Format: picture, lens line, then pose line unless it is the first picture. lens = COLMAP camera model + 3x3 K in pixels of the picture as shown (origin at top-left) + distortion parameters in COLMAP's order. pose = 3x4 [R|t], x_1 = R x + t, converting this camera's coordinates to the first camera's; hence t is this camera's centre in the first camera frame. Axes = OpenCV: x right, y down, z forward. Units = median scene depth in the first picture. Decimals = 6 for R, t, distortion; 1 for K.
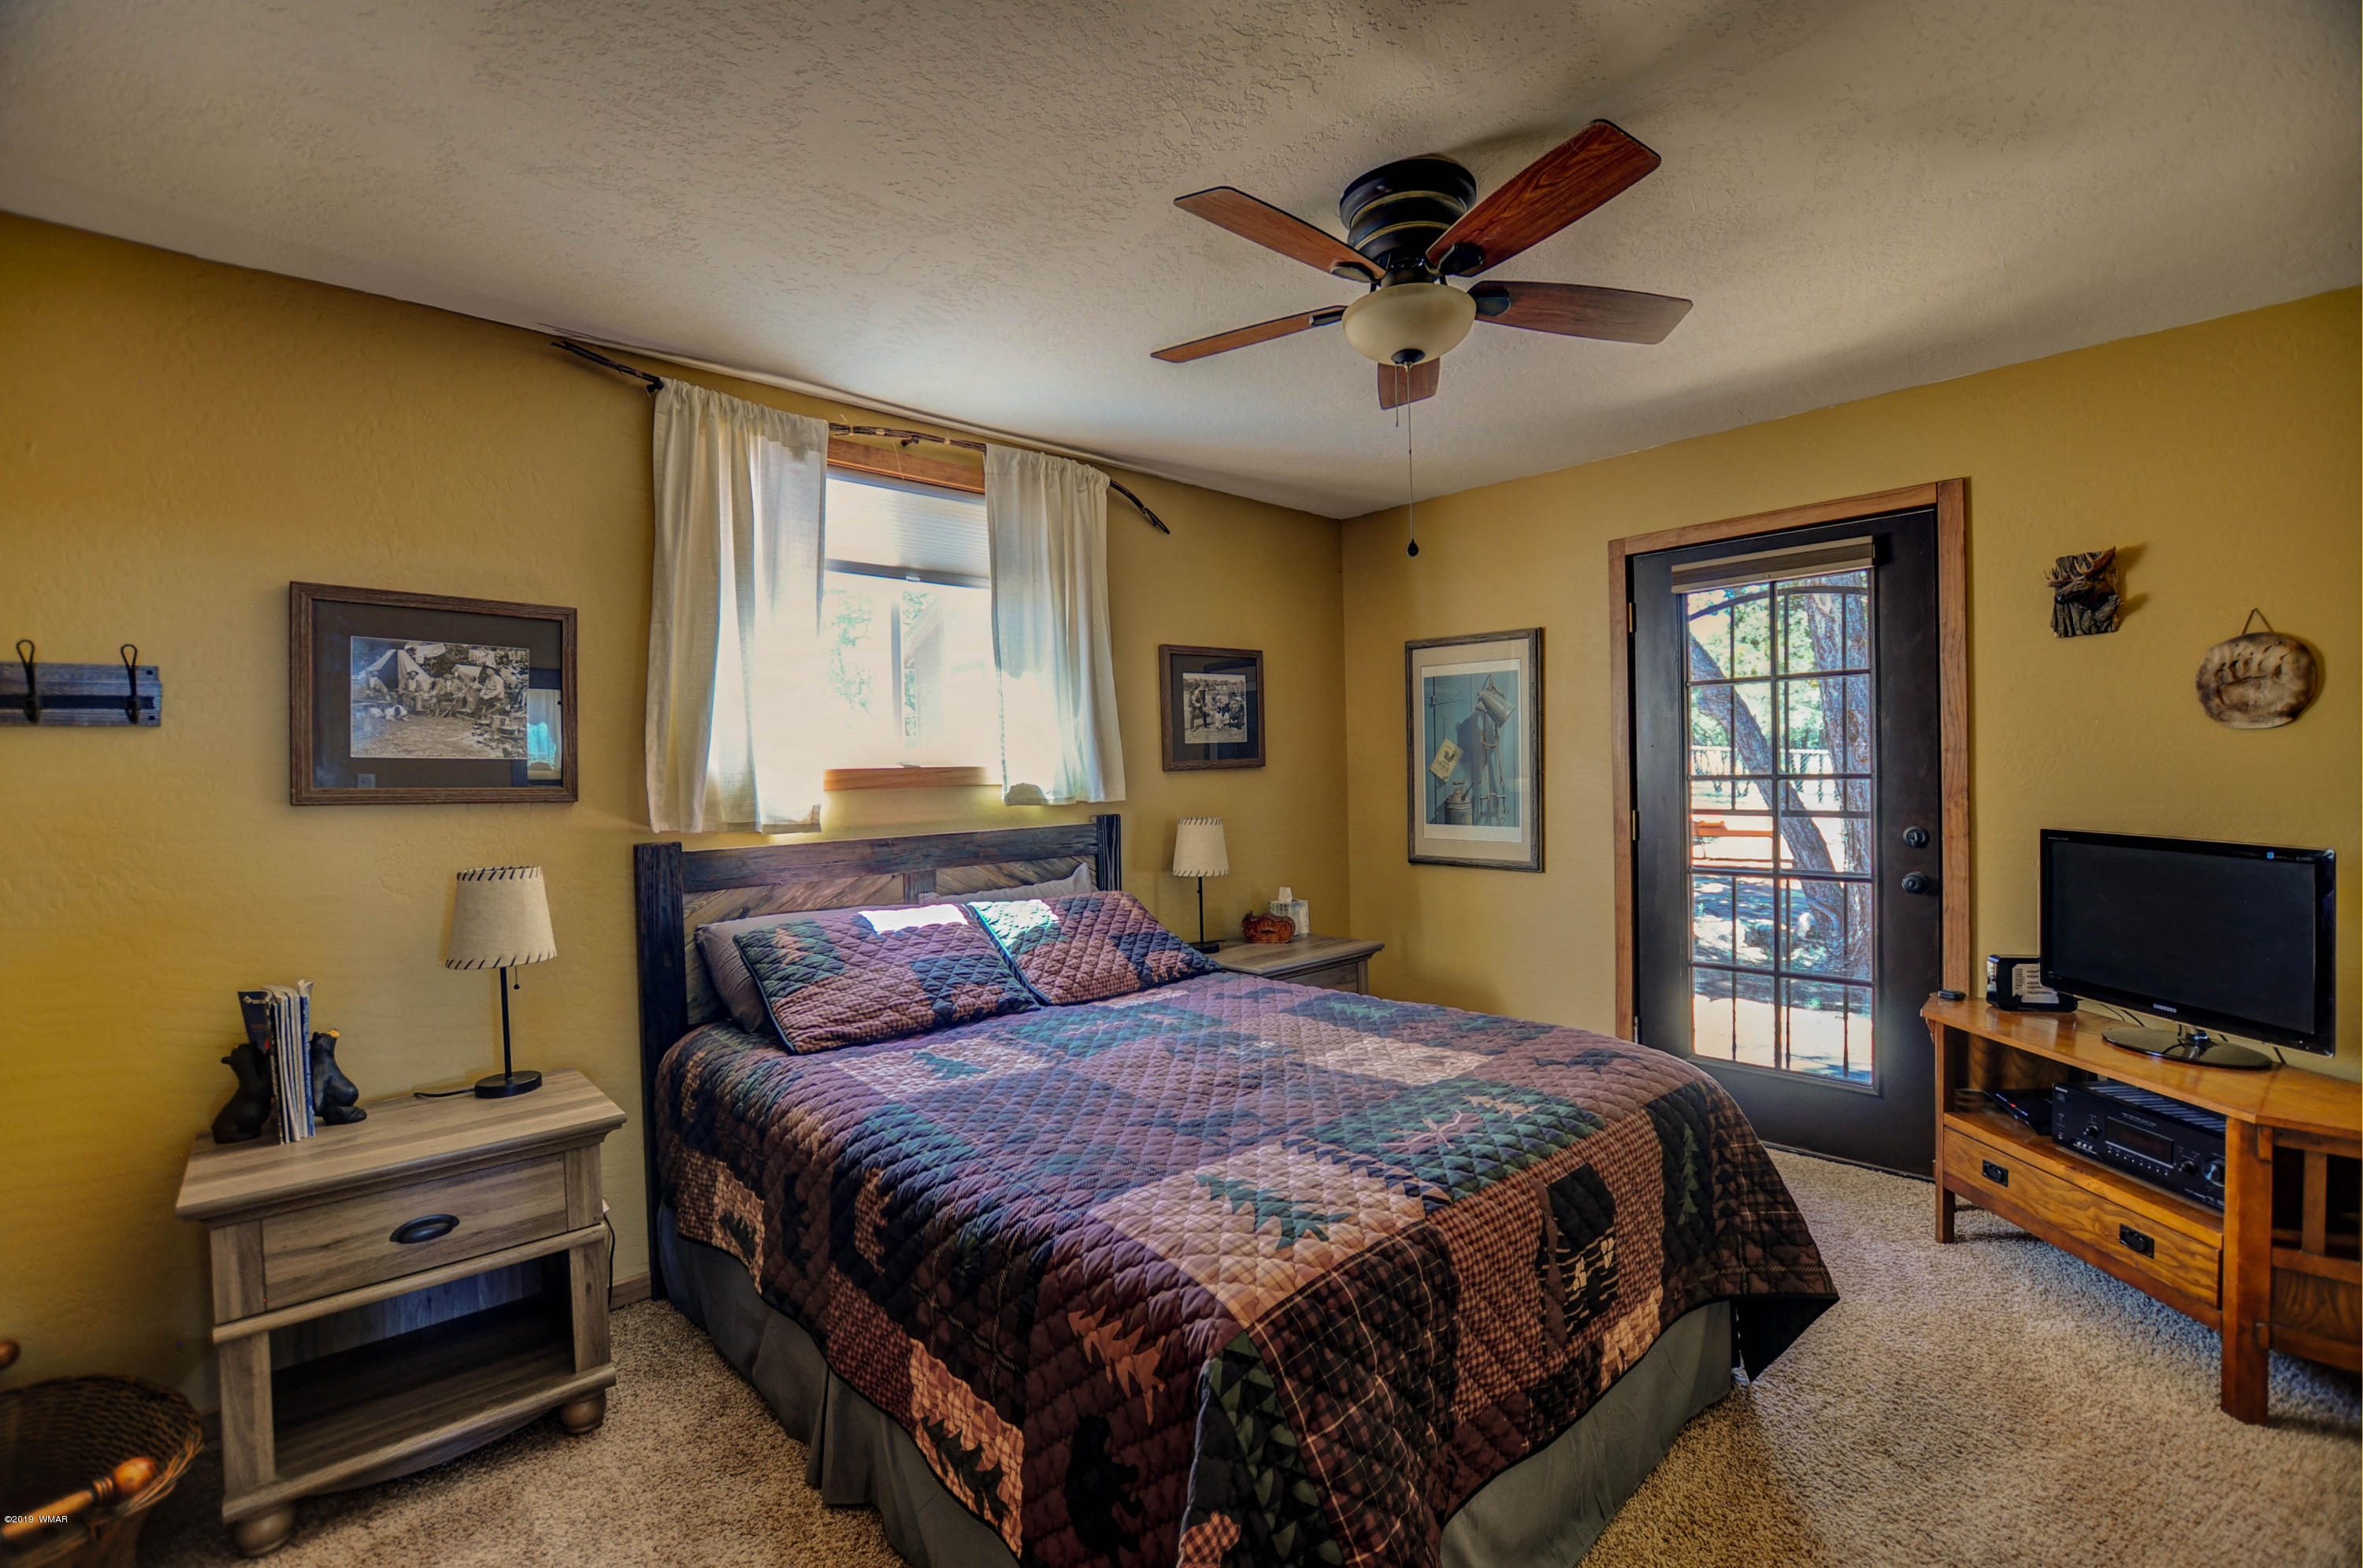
lens RADIAL K [[1038.1, 0, 1173.0], [0, 1038.1, 788.9], [0, 0, 1]] dist [-0.030195, 0.003887]
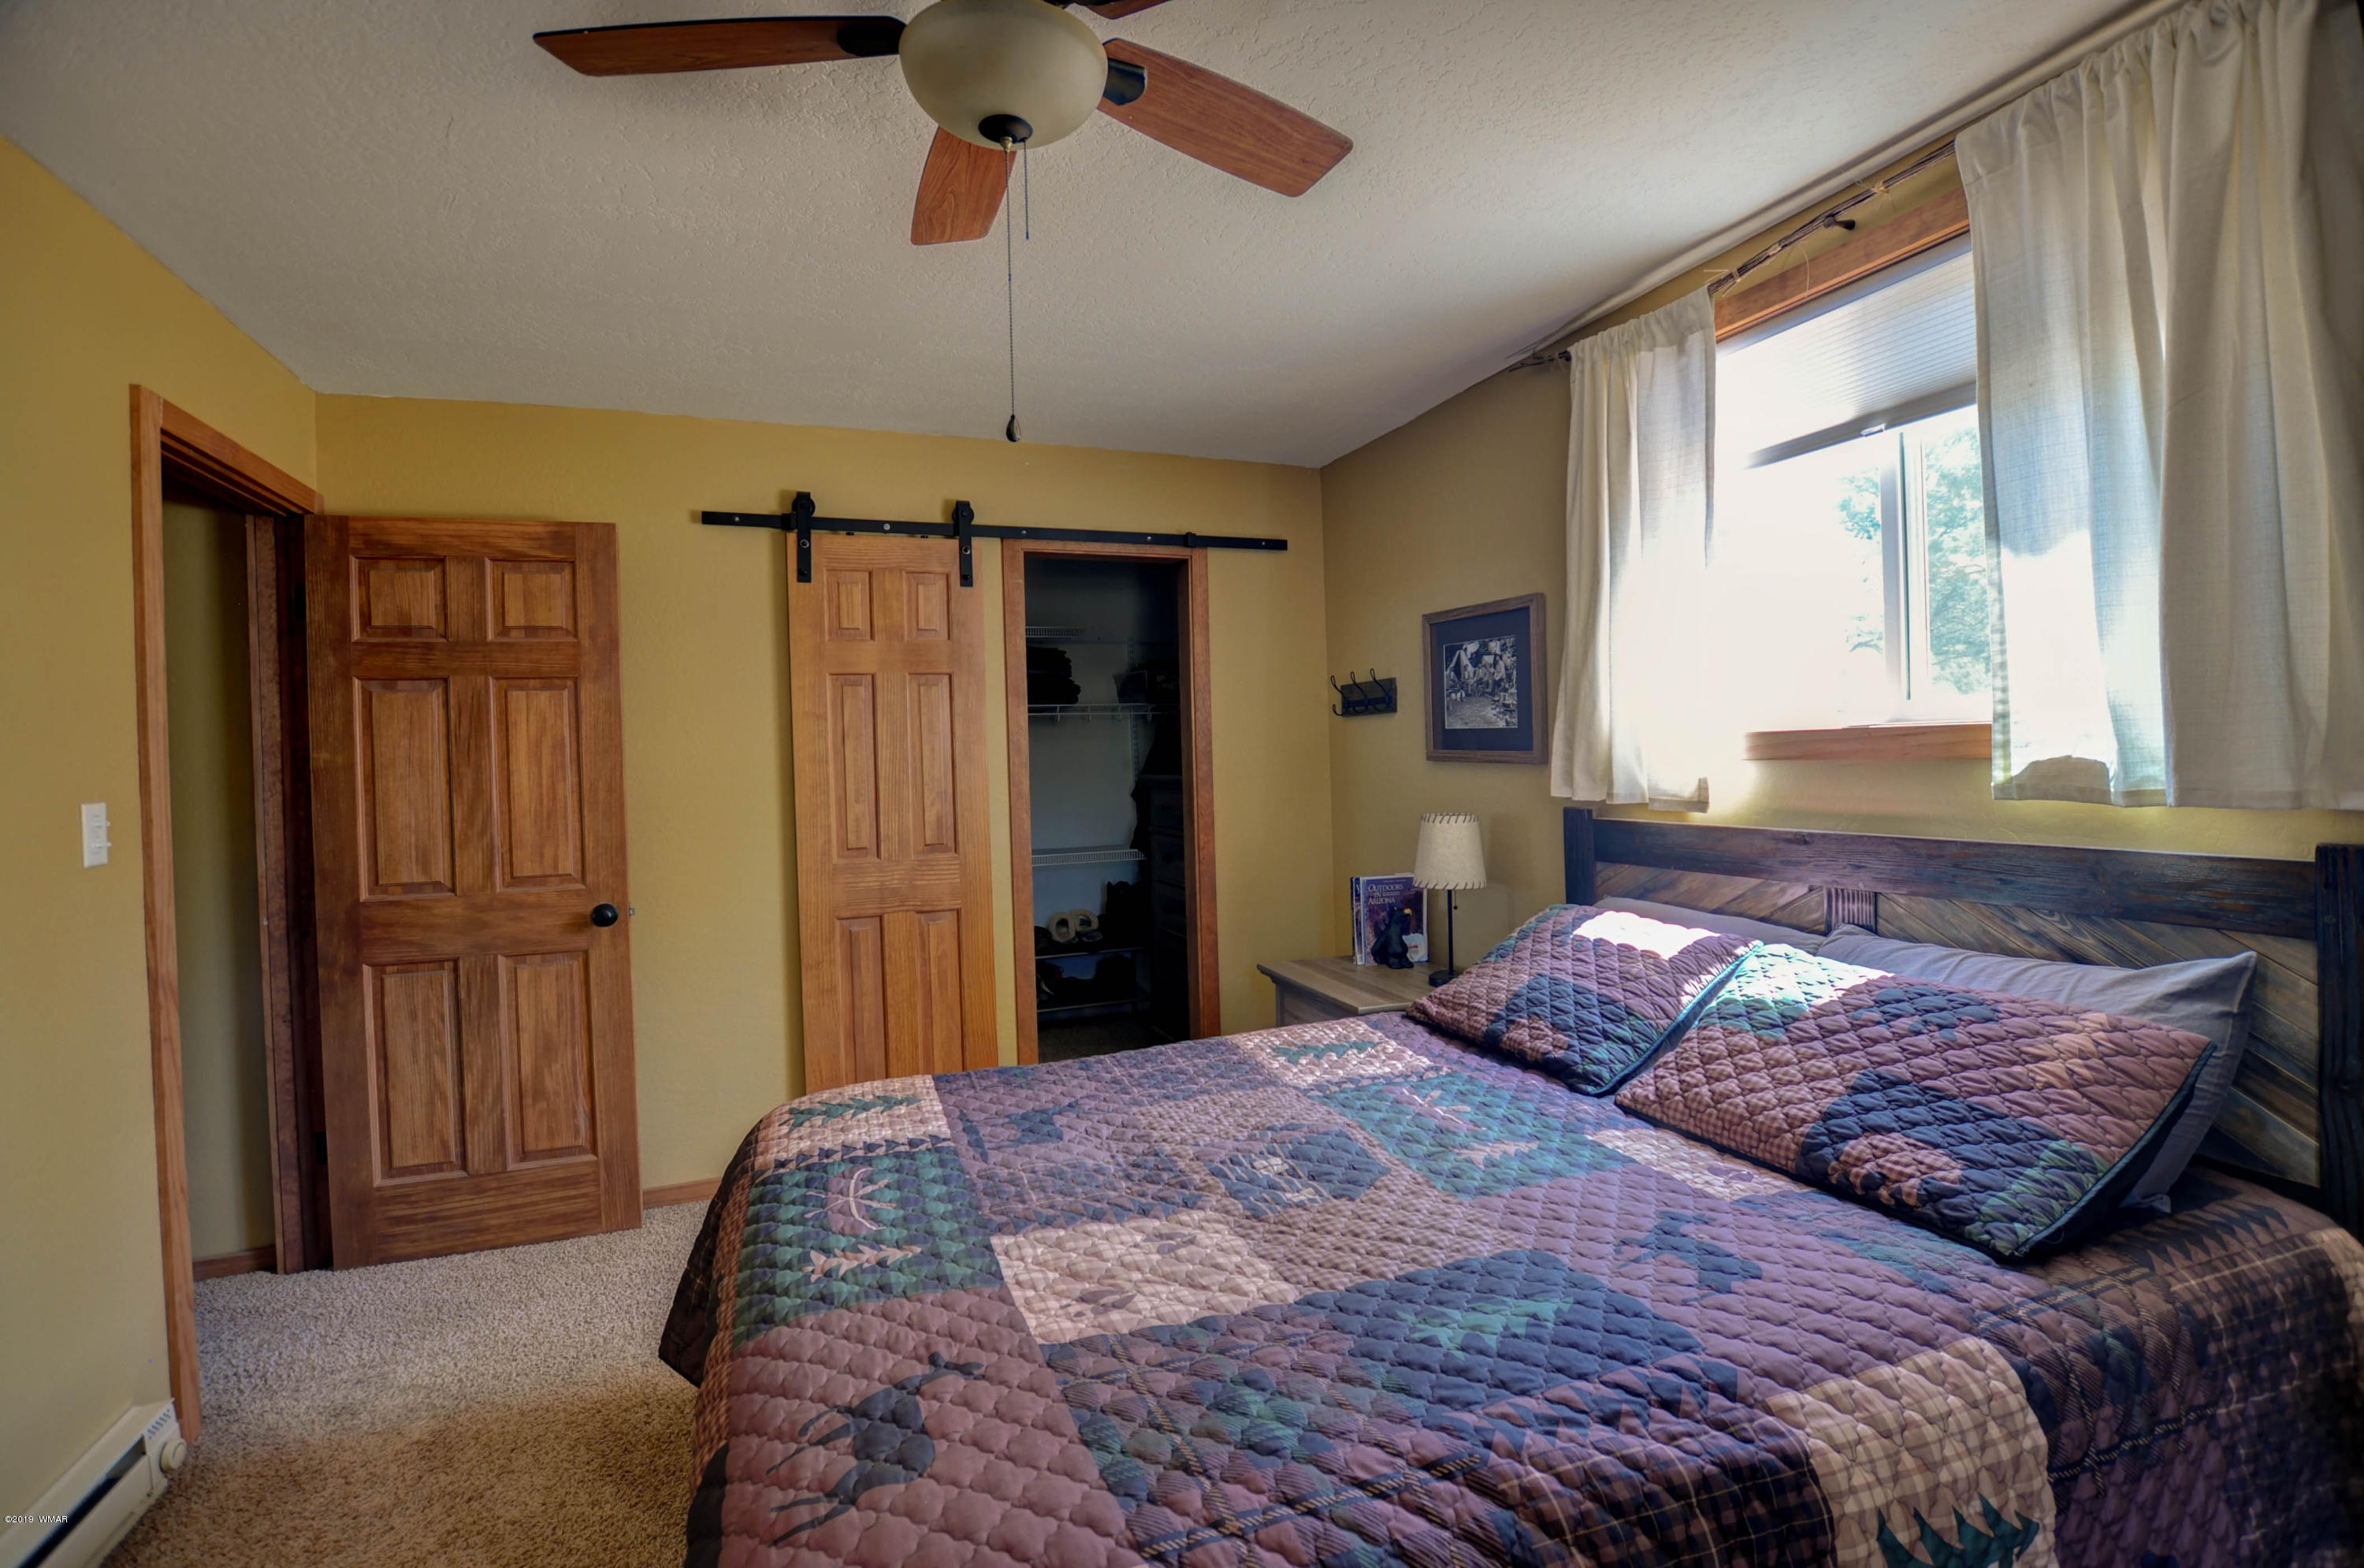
lens RADIAL K [[1038.6, 0, 1174.2], [0, 1038.6, 767.1], [0, 0, 1]] dist [-0.030195, 0.003887]
pose [[-0.375218, 0.047591, -0.925714, 0.670714], [0.022959, 0.998852, 0.042045, -0.044402], [0.926652, -0.005478, -0.375879, 1.129075]]
